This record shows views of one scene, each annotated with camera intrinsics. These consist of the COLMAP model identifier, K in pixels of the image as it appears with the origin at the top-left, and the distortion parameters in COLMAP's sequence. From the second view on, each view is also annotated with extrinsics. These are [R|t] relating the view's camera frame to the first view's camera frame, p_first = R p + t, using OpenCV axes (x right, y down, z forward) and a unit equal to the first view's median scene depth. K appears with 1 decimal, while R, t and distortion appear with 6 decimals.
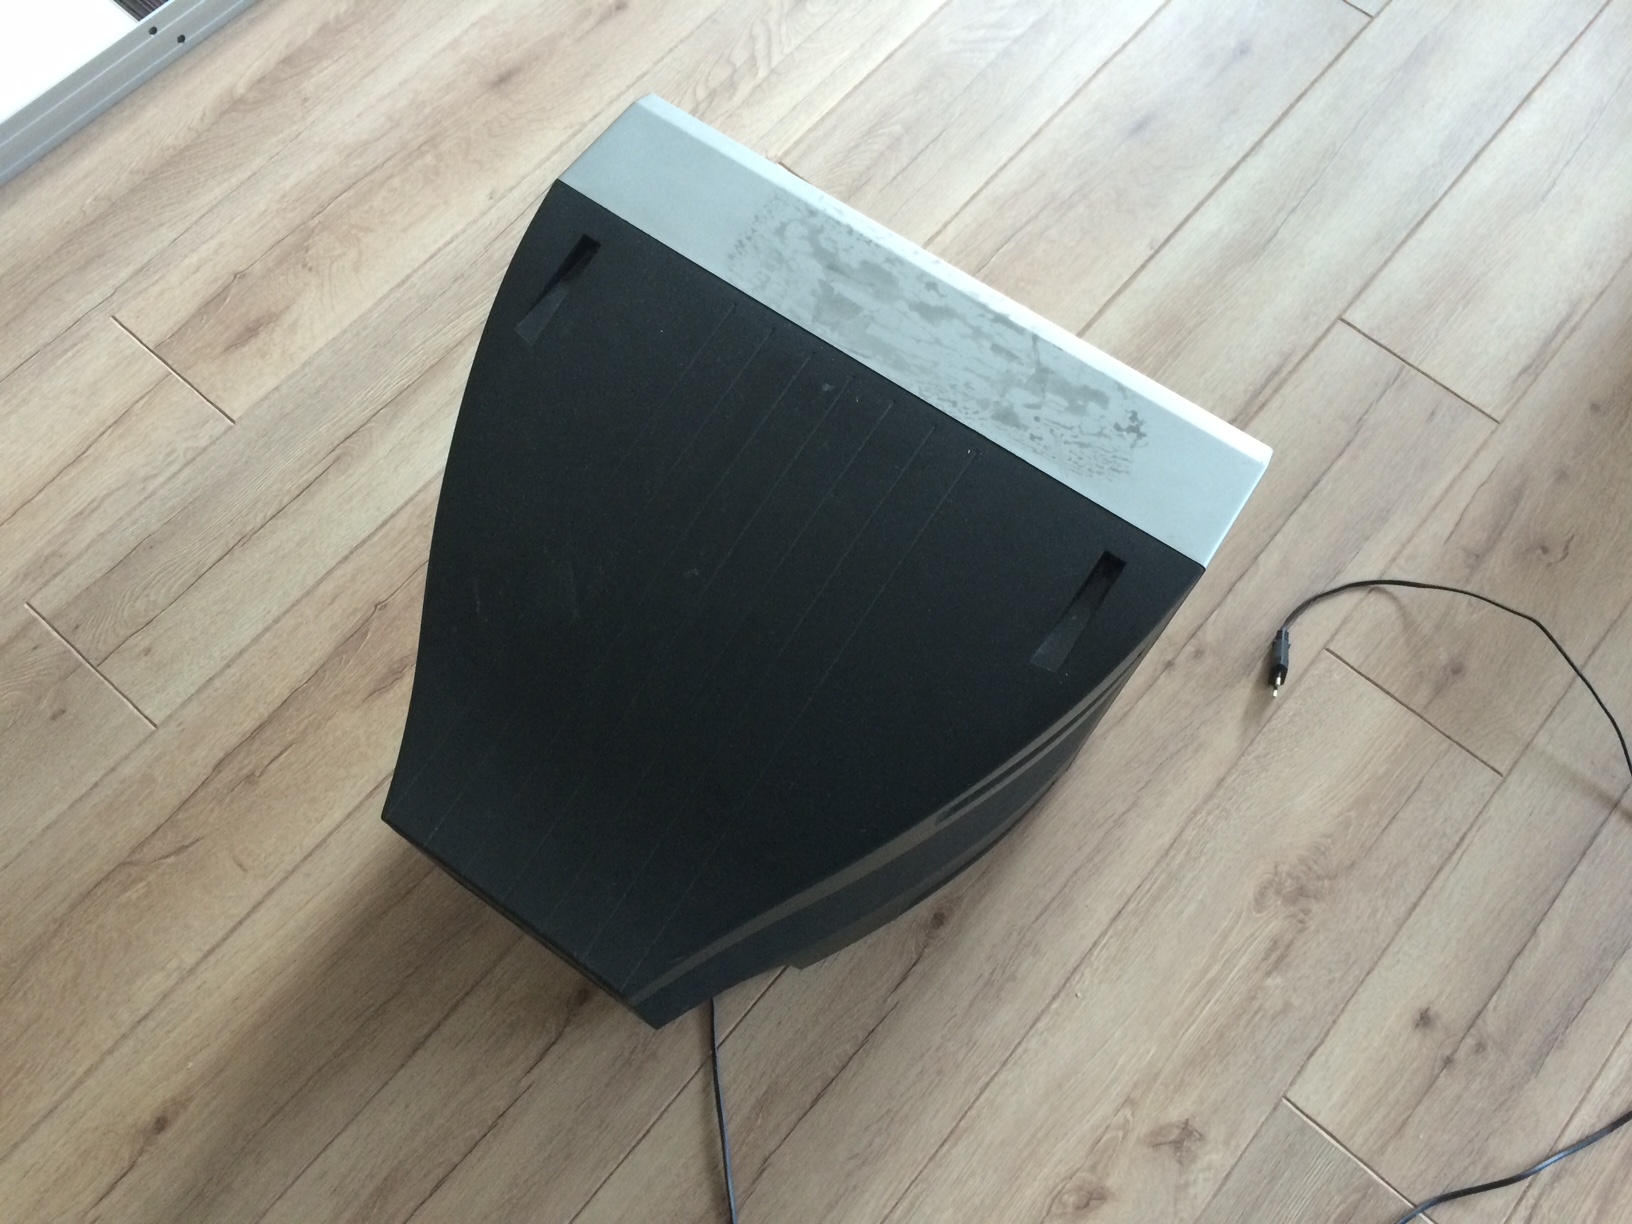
lens RADIAL K [[1399.9, 0, 816.0], [0, 1399.9, 612.0], [0, 0, 1]] dist [0.100002, -0.130036]
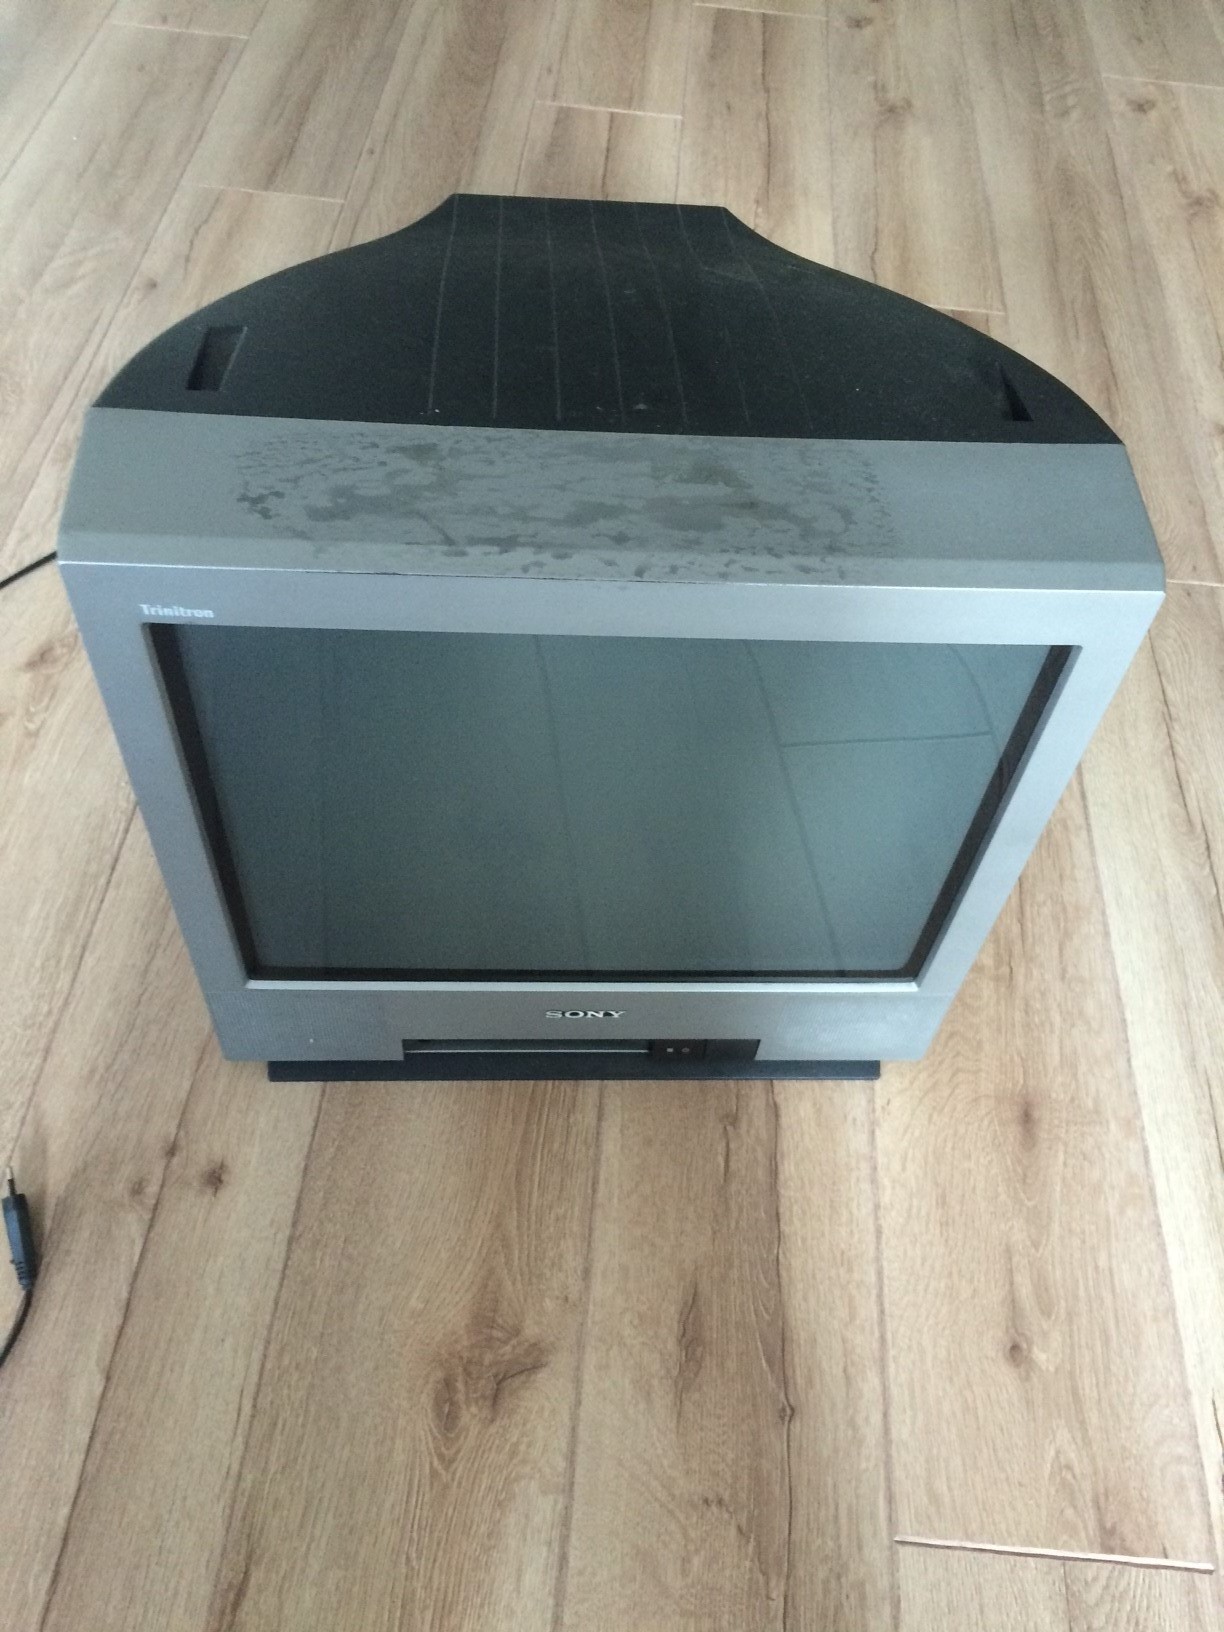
lens RADIAL K [[1399.9, 0, 612.0], [0, 1399.9, 816.0], [0, 0, 1]] dist [0.100002, -0.130036]
pose [[-0.798989, 0.437065, -0.413026, 0.335125], [-0.582864, -0.393899, 0.710713, -0.603311], [0.147937, 0.808590, 0.569471, 0.562000]]
